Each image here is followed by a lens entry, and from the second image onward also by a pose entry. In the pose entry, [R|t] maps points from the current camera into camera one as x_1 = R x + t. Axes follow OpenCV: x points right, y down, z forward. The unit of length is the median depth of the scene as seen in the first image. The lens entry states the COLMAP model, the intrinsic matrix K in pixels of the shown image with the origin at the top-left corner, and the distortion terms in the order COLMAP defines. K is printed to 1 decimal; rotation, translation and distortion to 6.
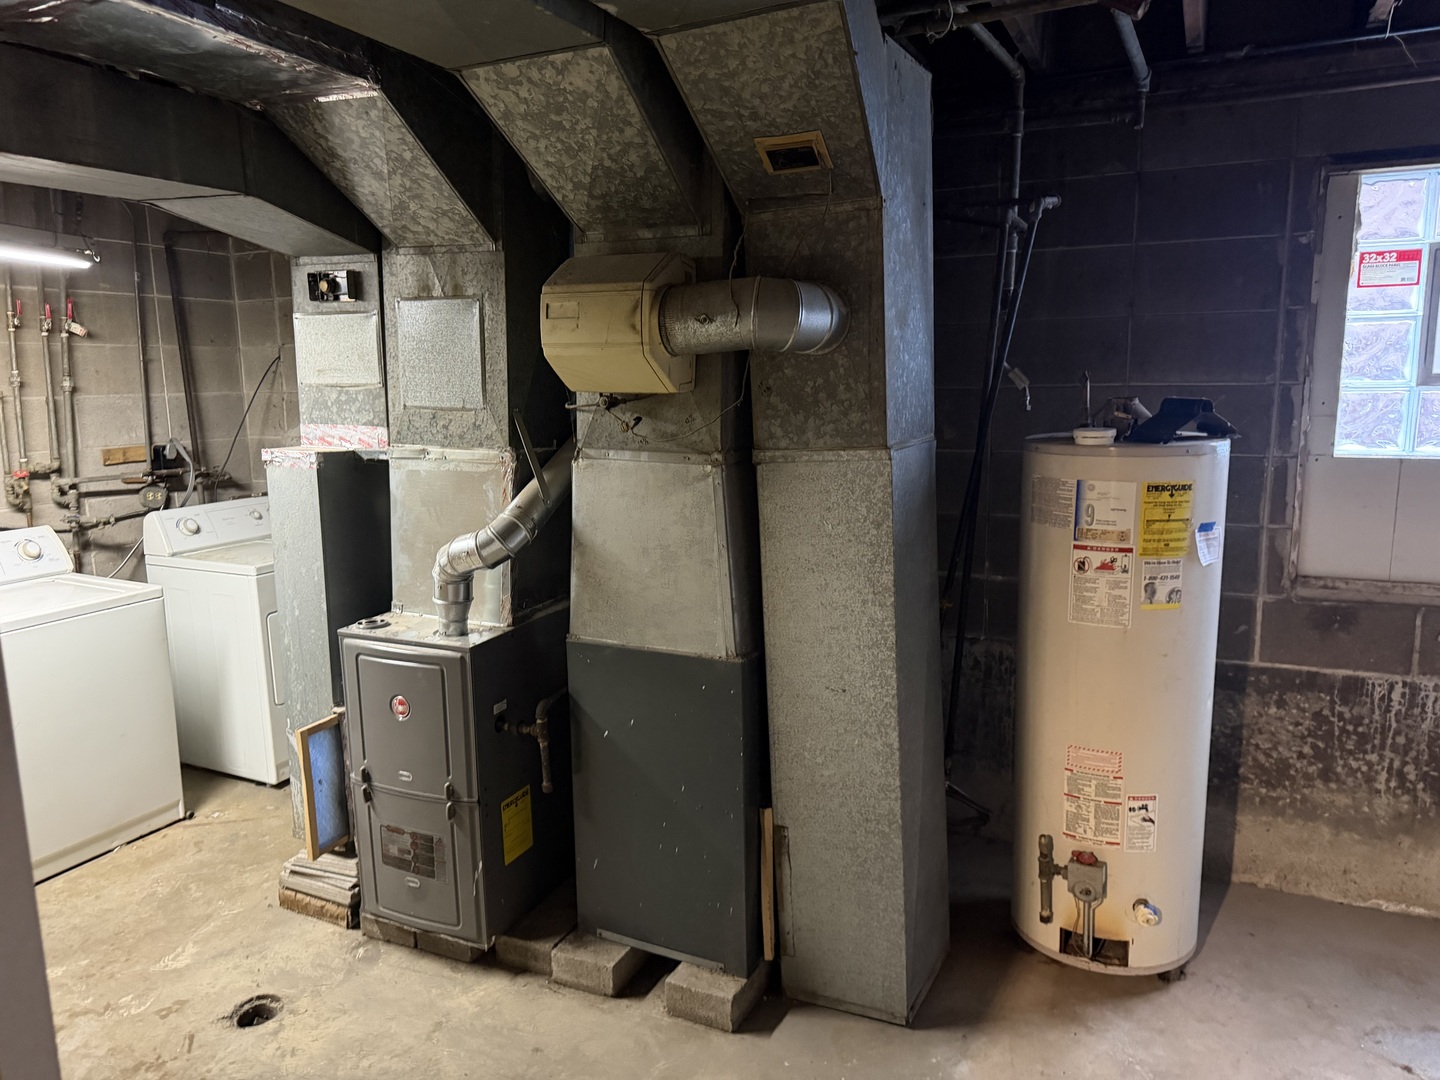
lens RADIAL K [[1022.4, 0, 719.4], [0, 1022.4, 541.3], [0, 0, 1]] dist [0.027074, -0.026993]
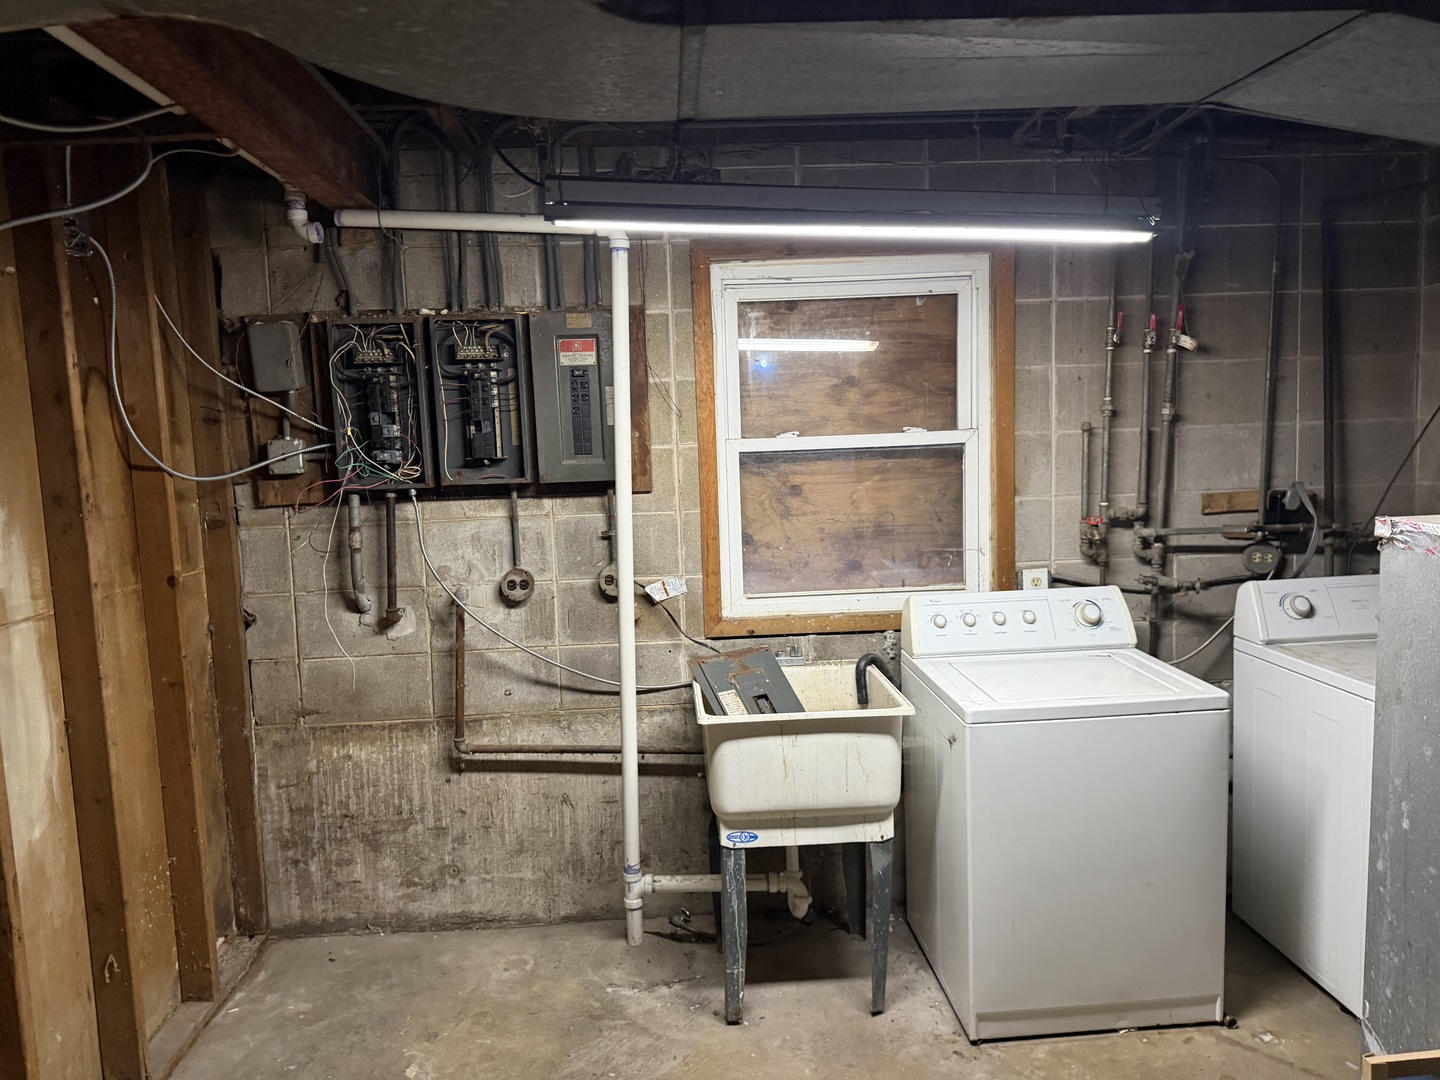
lens RADIAL K [[1022.4, 0, 714.0], [0, 1022.4, 543.7], [0, 0, 1]] dist [0.027074, -0.026993]
pose [[0.485281, 0.087405, -0.869979, -0.095802], [-0.111496, 0.993054, 0.037577, -0.040071], [0.867221, 0.078764, 0.491655, 0.298554]]
